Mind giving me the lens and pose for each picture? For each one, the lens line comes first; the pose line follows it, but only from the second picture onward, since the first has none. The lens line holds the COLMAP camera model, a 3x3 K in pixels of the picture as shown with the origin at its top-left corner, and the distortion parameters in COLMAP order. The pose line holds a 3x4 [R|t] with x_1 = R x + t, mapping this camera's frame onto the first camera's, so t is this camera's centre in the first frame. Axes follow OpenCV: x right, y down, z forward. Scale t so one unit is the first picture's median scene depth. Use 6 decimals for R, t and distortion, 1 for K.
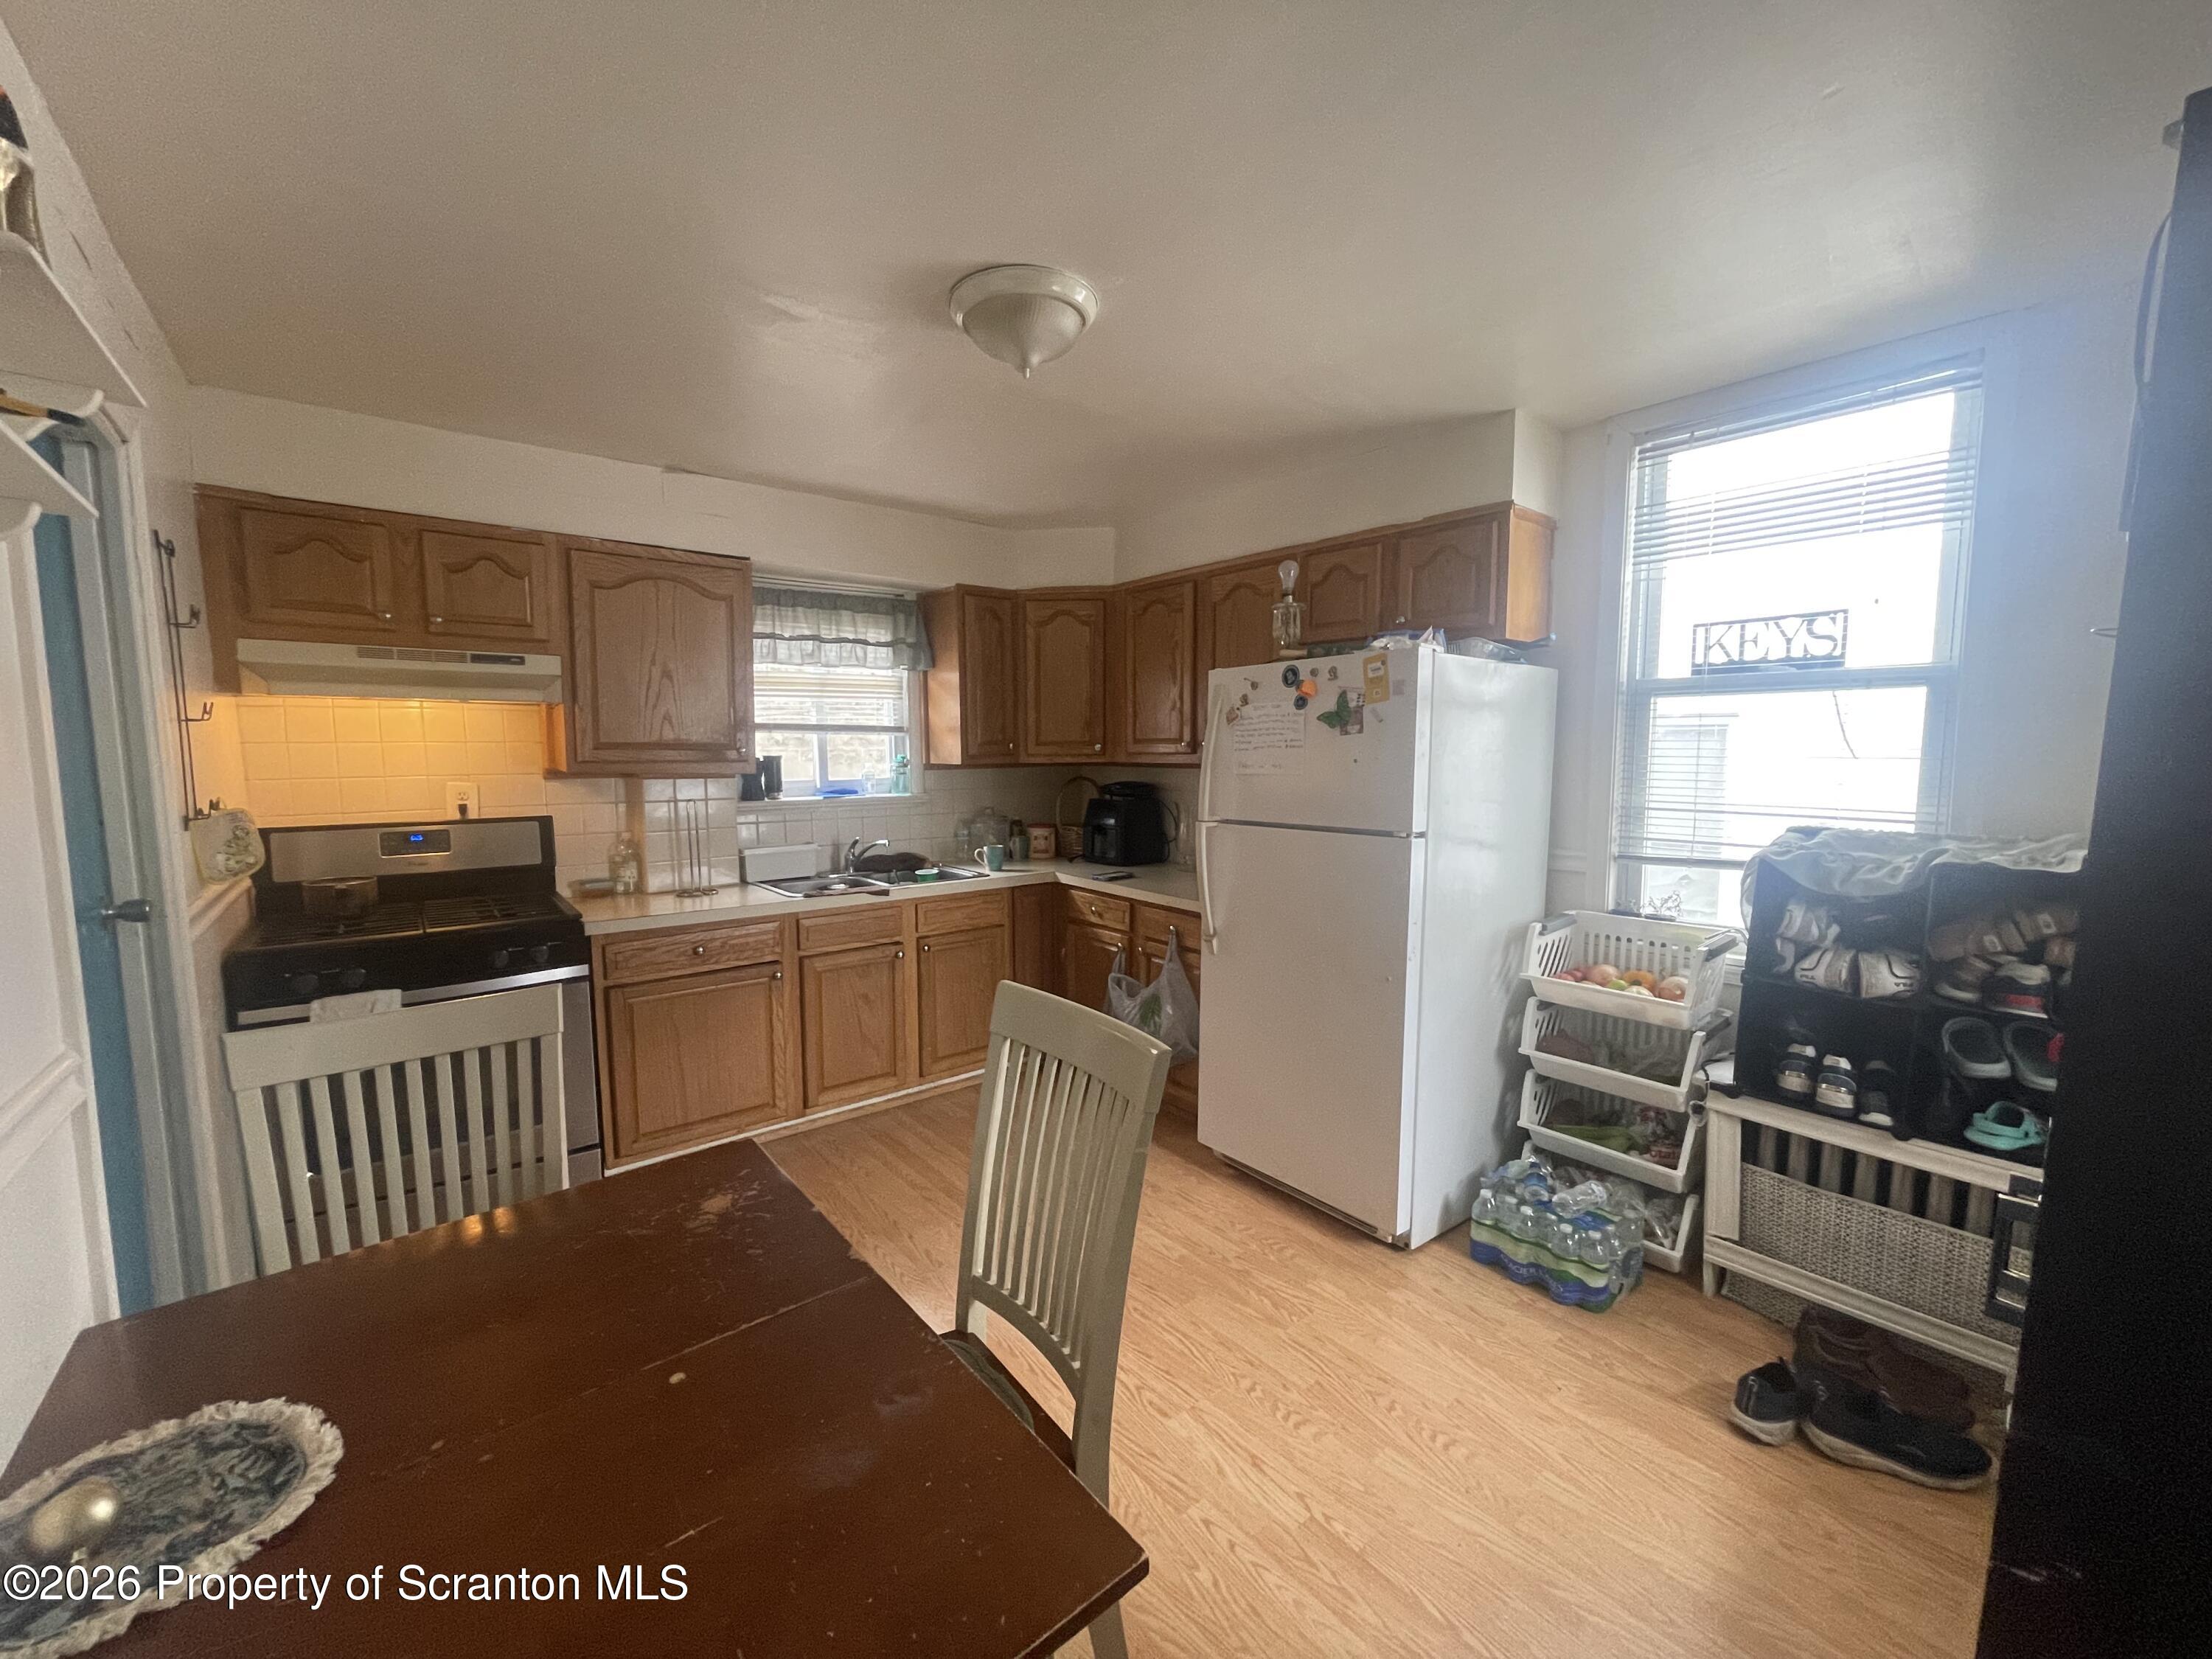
lens RADIAL K [[886.1, 0, 1106.0], [0, 886.1, 829.5], [0, 0, 1]] dist [-0.000623, -0.000074]
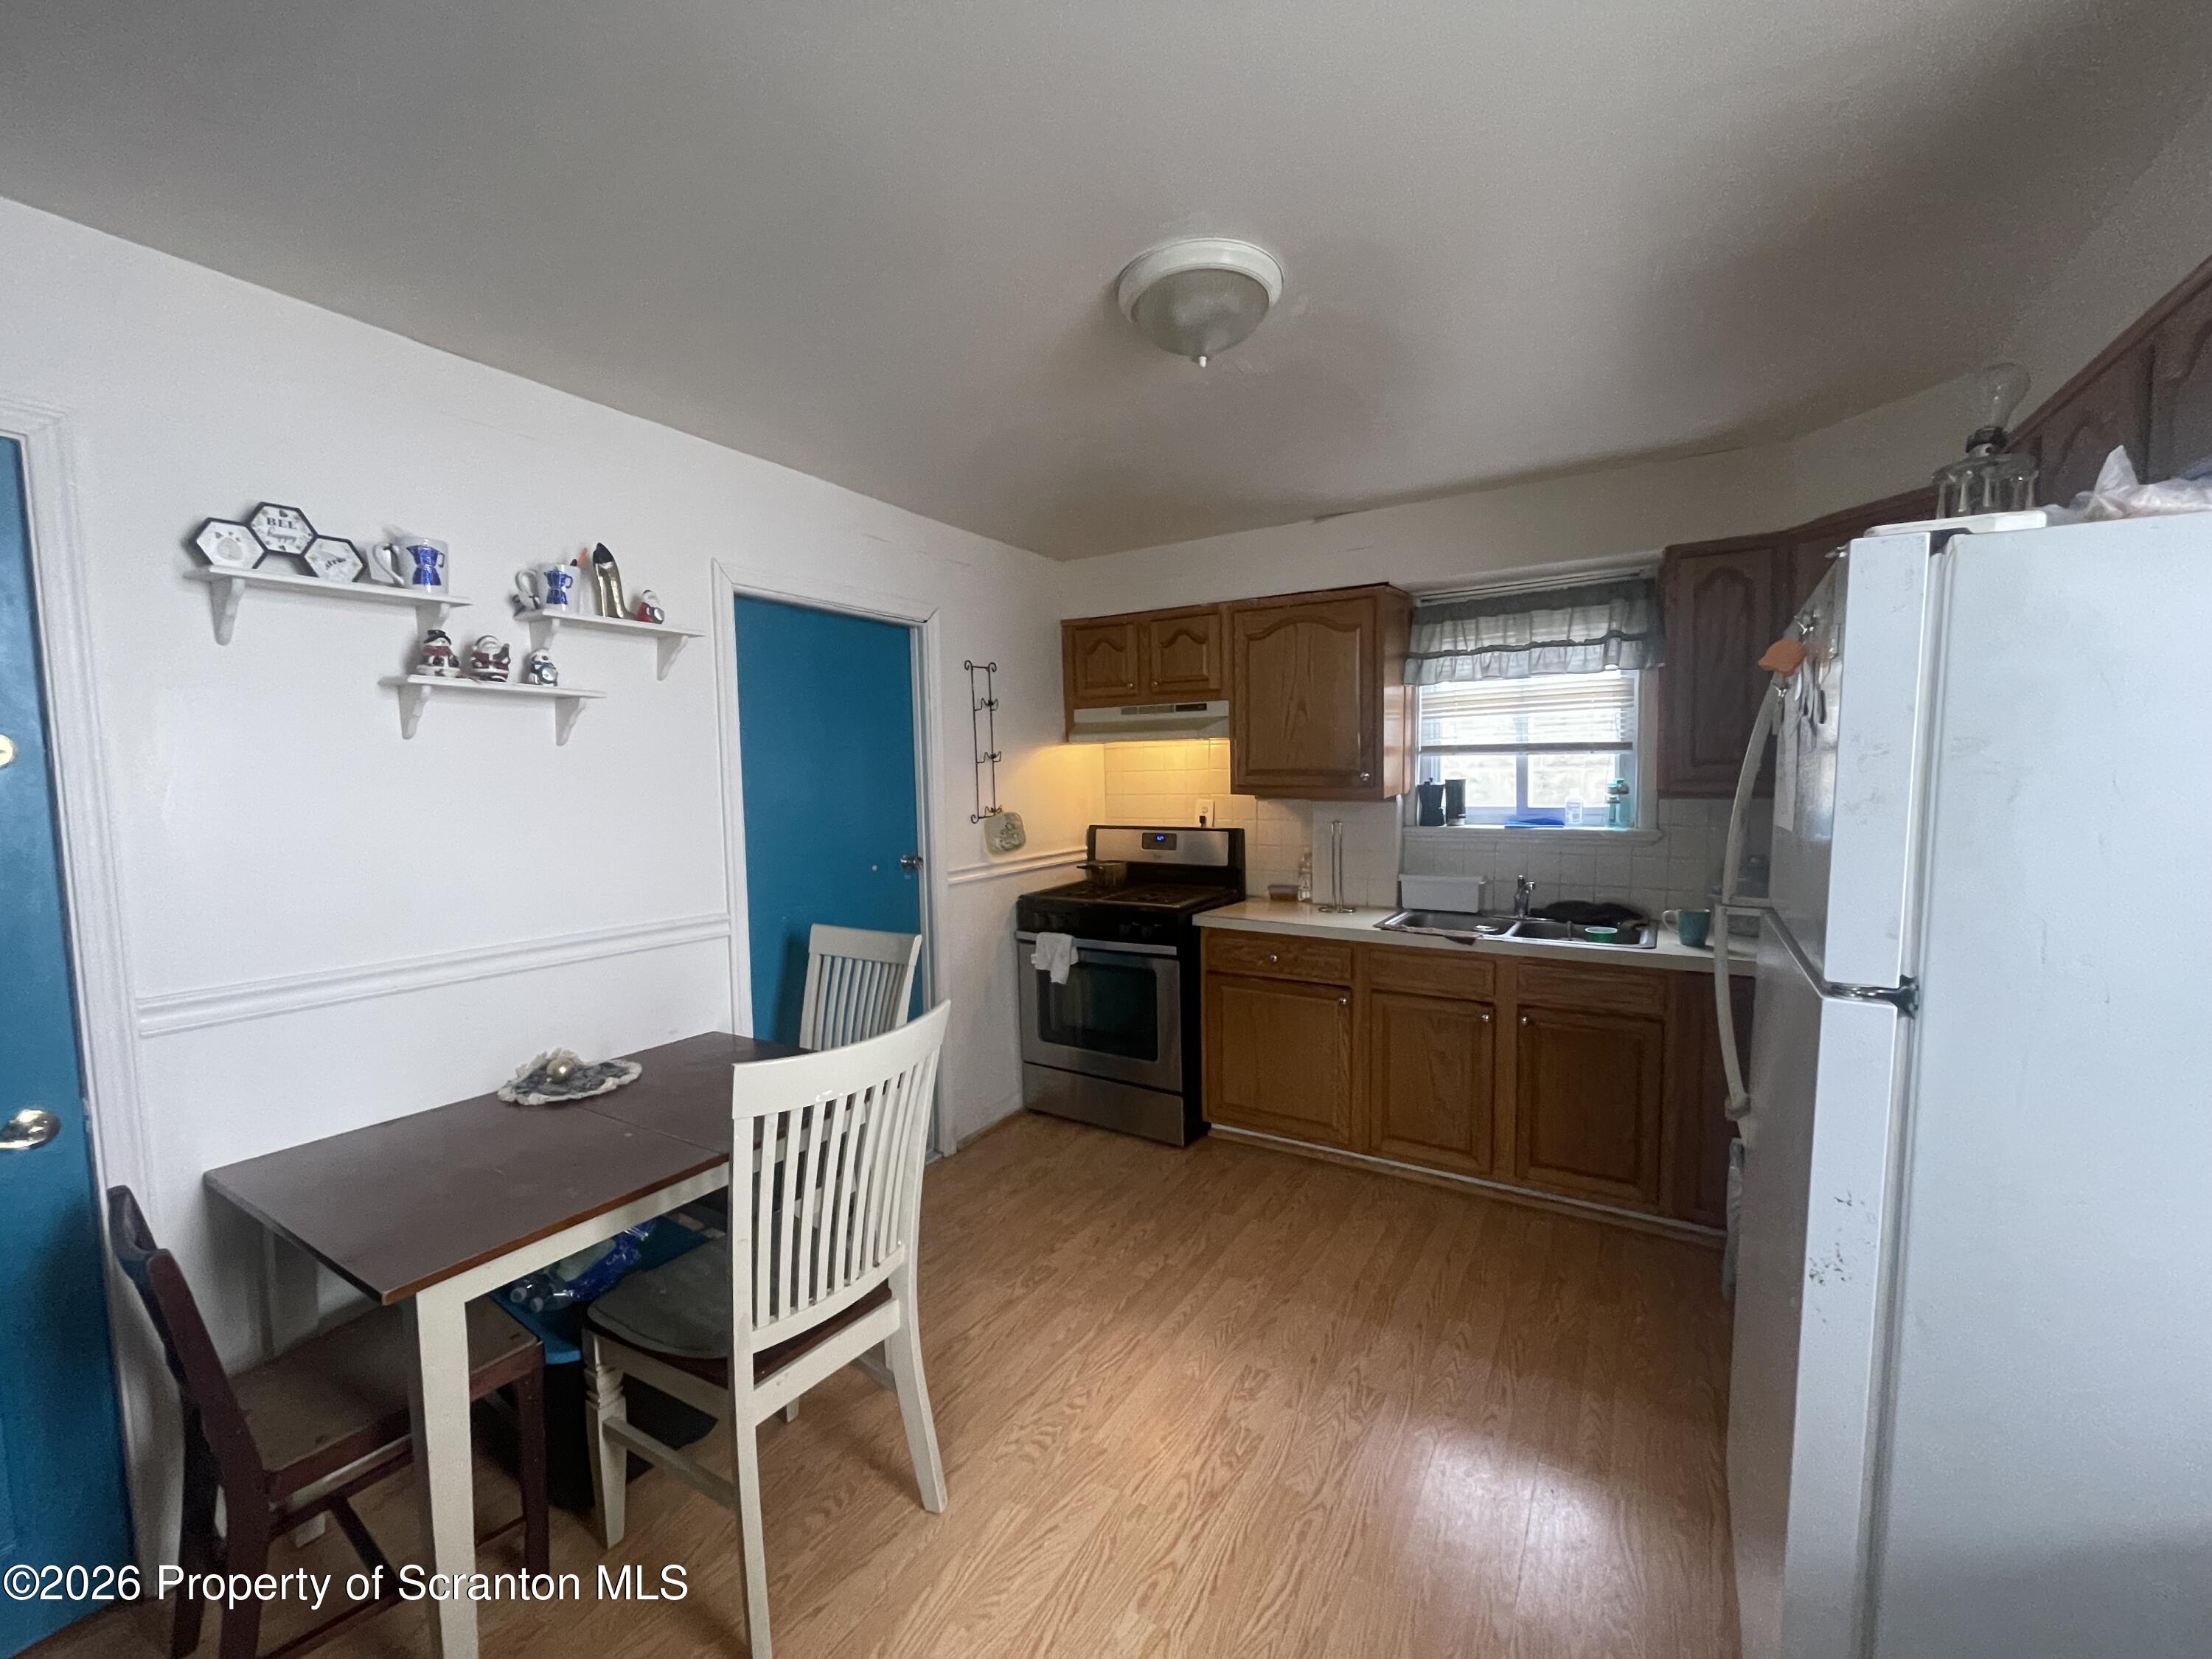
lens RADIAL K [[895.2, 0, 1106.0], [0, 895.2, 829.5], [0, 0, 1]] dist [0.000628, -0.000050]
pose [[0.326990, 0.058688, -0.943204, 0.448798], [-0.072770, 0.996670, 0.036787, -0.042899], [0.942222, 0.056608, 0.330172, 0.378278]]
